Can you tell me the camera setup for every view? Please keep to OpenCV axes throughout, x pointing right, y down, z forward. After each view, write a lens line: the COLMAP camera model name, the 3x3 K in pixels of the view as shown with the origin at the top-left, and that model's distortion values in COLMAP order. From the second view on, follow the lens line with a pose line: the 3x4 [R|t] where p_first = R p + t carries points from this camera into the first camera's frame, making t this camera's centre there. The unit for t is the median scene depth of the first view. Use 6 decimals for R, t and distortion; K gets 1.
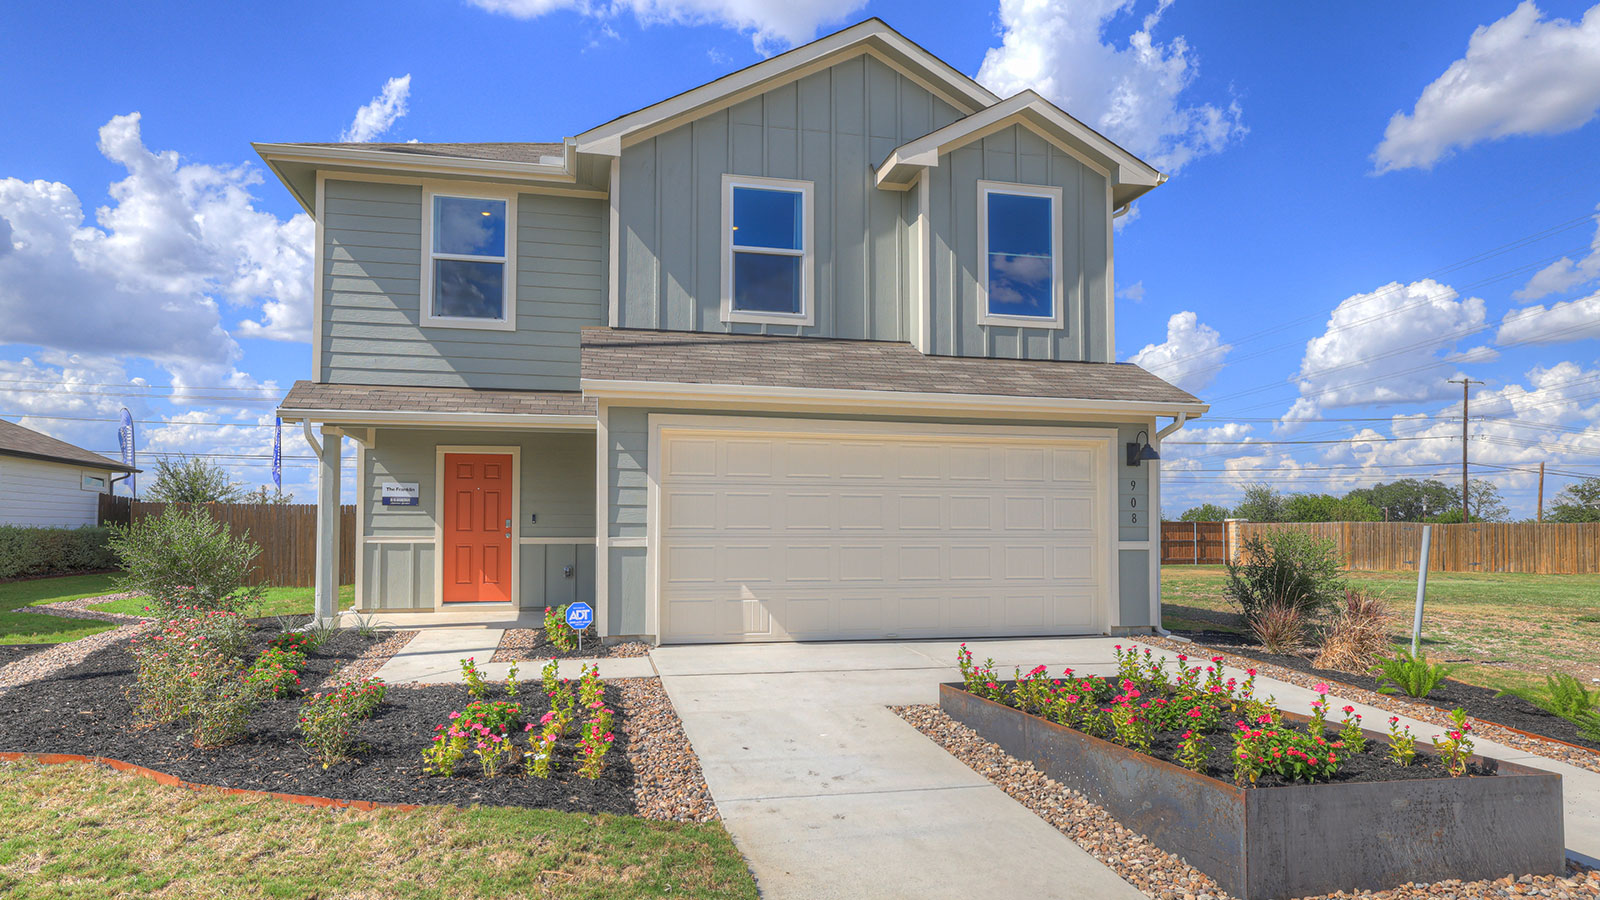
lens RADIAL K [[1011.1, 0, 800.0], [0, 1011.1, 450.0], [0, 0, 1]] dist [-0.031920, 0.037257]
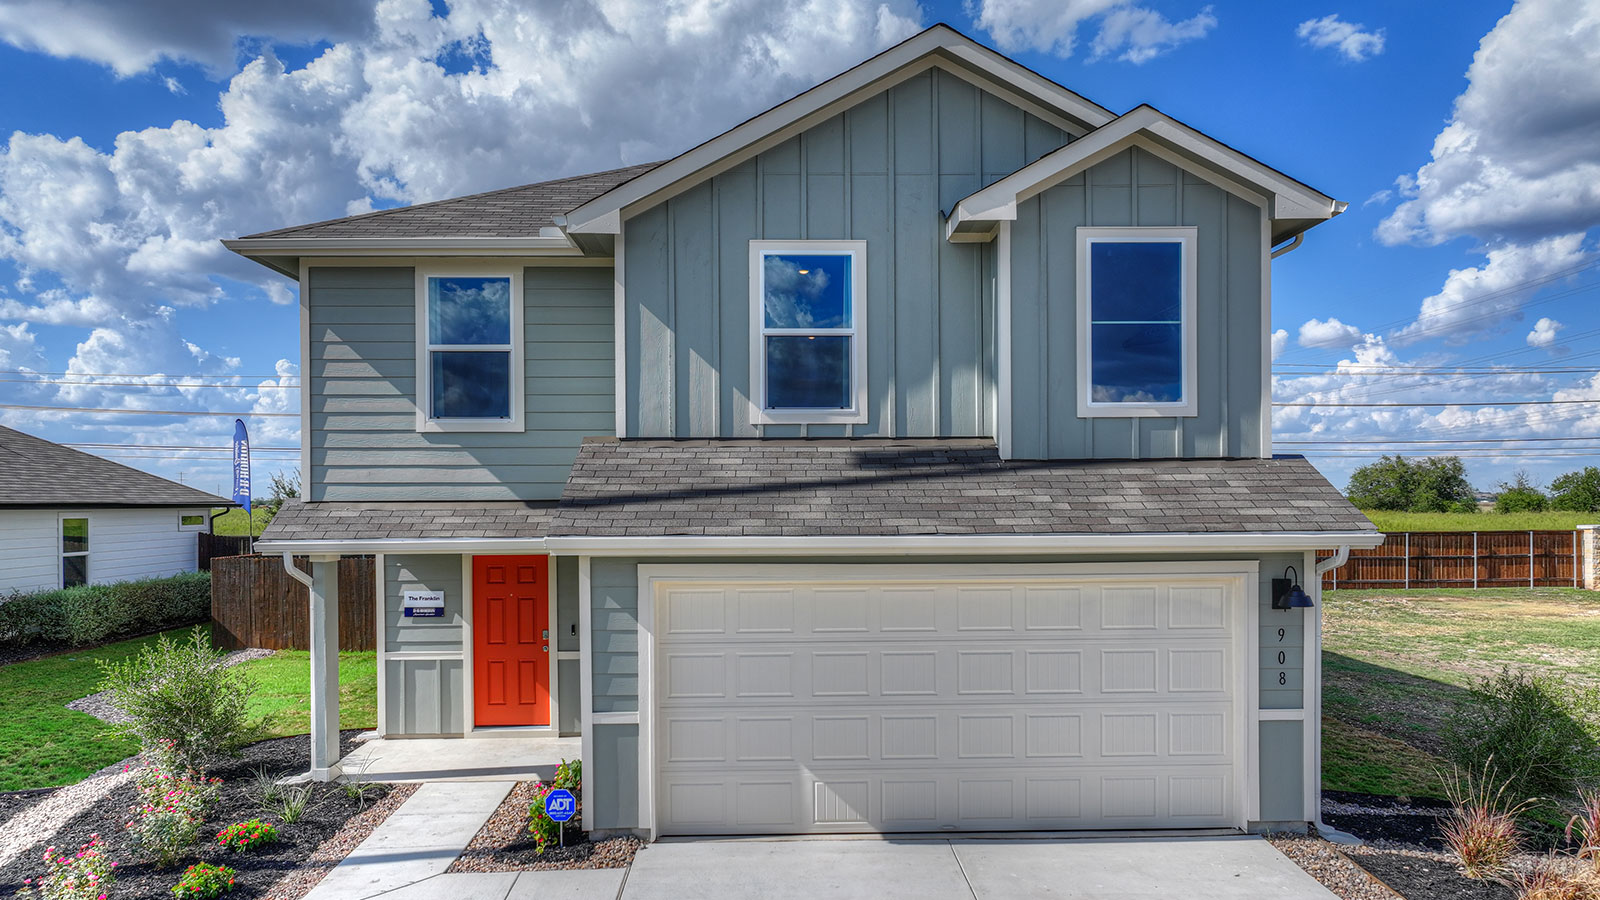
lens RADIAL K [[1211.0, 0, 800.0], [0, 1211.0, 450.0], [0, 0, 1]] dist [-0.002544, 0.001018]
pose [[0.979315, -0.012696, -0.201942, 0.154299], [0.021585, 0.998890, 0.041878, -0.141528], [0.201186, -0.045370, 0.978502, 0.043817]]
